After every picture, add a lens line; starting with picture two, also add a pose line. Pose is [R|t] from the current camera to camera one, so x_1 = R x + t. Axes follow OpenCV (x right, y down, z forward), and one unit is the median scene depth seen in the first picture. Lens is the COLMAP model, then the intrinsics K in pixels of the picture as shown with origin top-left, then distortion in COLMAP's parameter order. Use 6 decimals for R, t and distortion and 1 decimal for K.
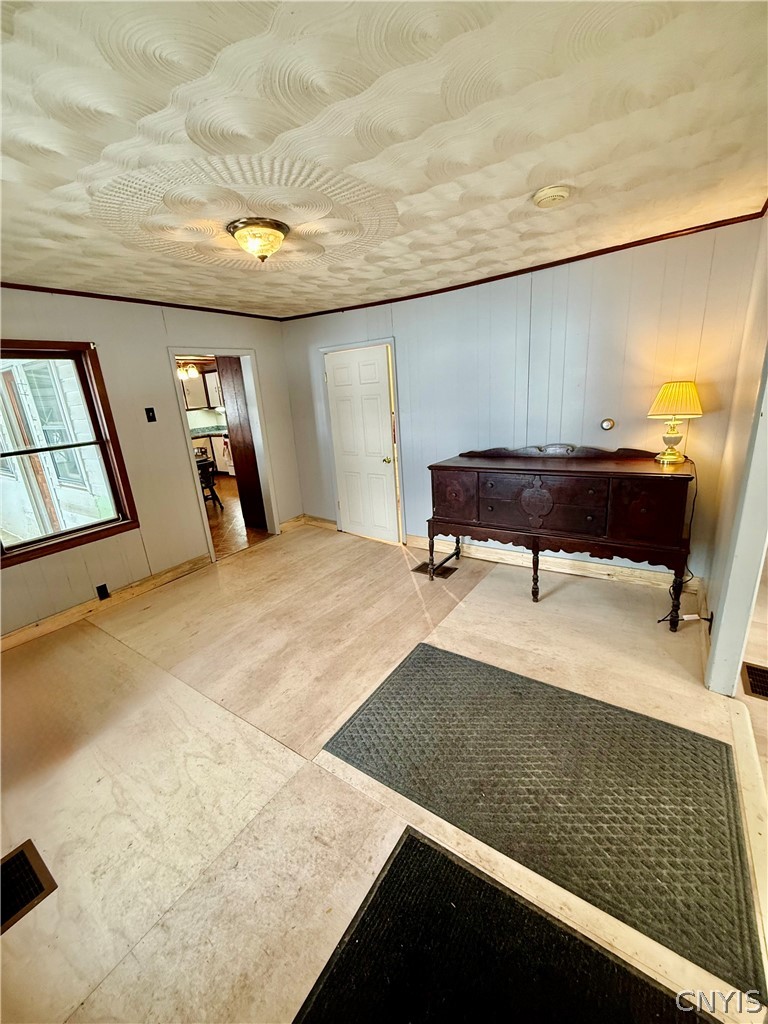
lens RADIAL K [[407.1, 0, 383.5], [0, 407.1, 508.1], [0, 0, 1]] dist [-0.000401, 0.000195]
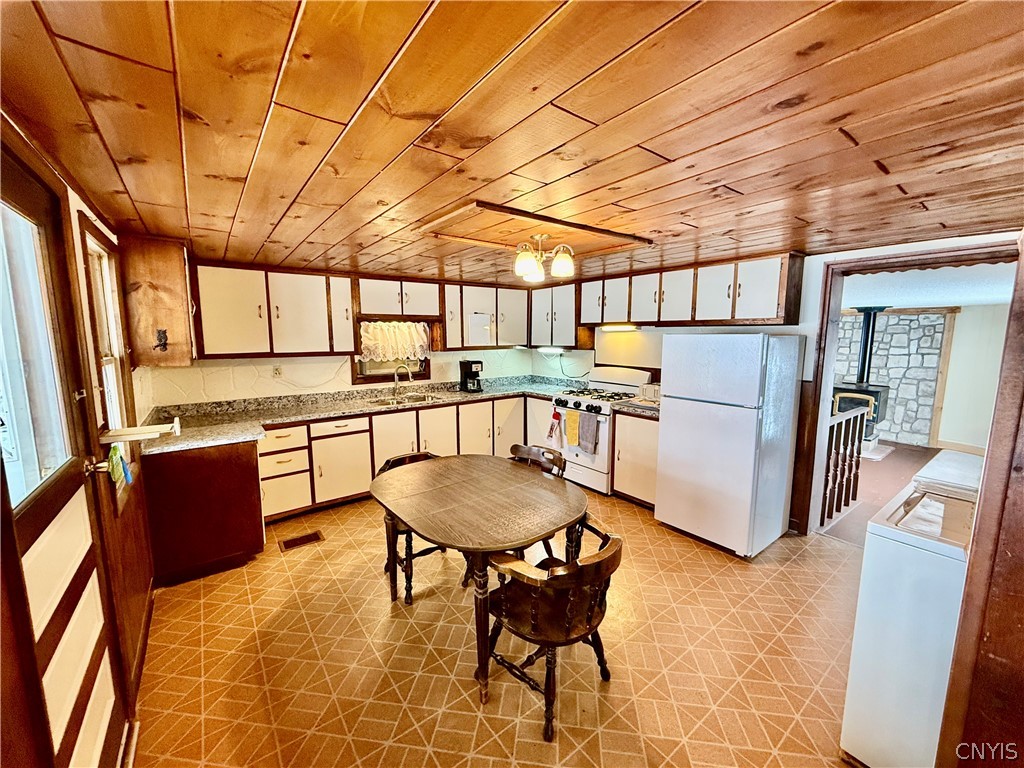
lens RADIAL K [[407.1, 0, 512.0], [0, 407.1, 384.0], [0, 0, 1]] dist [-0.000401, 0.000195]
pose [[0.948912, 0.106639, -0.296975, -0.697605], [-0.149219, 0.980927, -0.124560, -0.299074], [0.278028, 0.162511, 0.946726, 1.149433]]
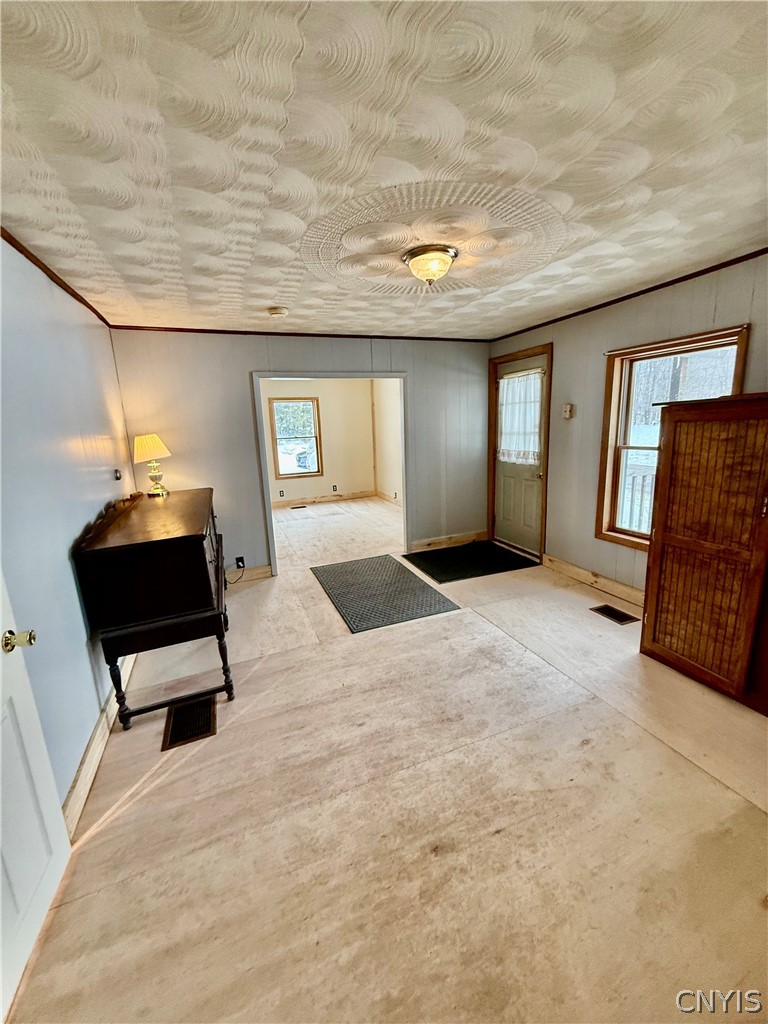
lens RADIAL K [[407.1, 0, 383.5], [0, 407.1, 508.1], [0, 0, 1]] dist [-0.000401, 0.000195]
pose [[-0.824304, -0.012938, 0.565999, -0.475338], [0.252835, 0.886092, 0.388477, -0.306566], [-0.506554, 0.463328, -0.727138, 1.238065]]
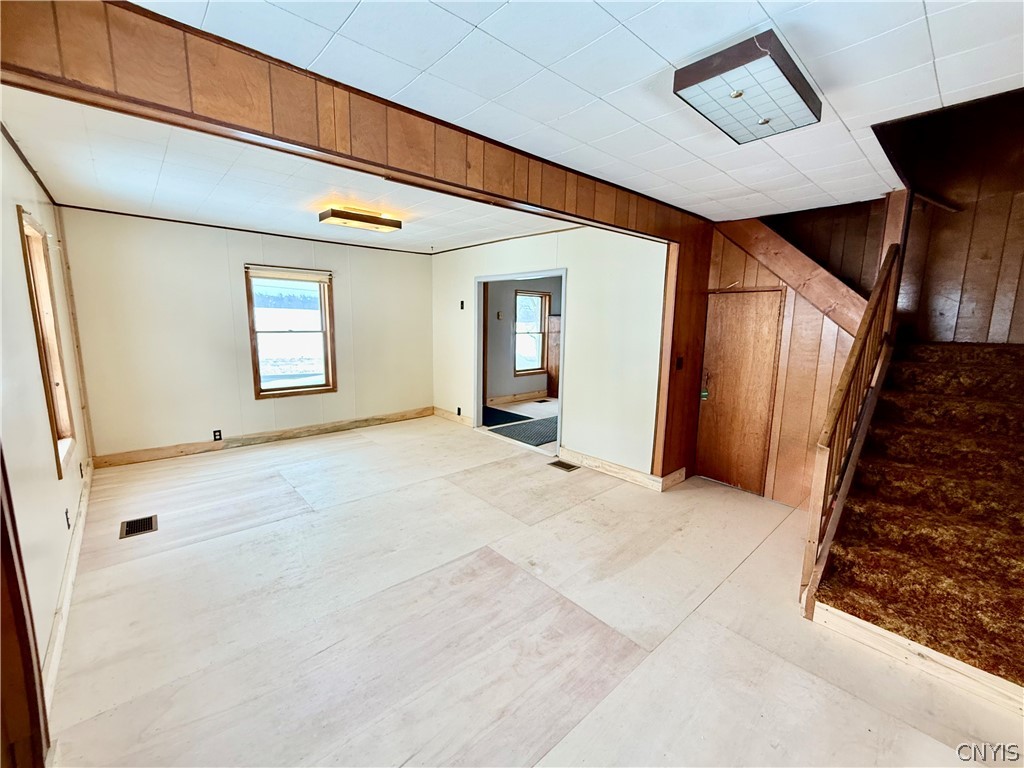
lens RADIAL K [[420.5, 0, 509.2], [0, 420.5, 383.6], [0, 0, 1]] dist [0.000530, 0.000020]
pose [[-0.238872, 0.212425, -0.947531, 1.792238], [-0.276382, 0.920548, 0.276051, -0.274191], [0.930888, 0.327822, -0.161182, 0.585935]]
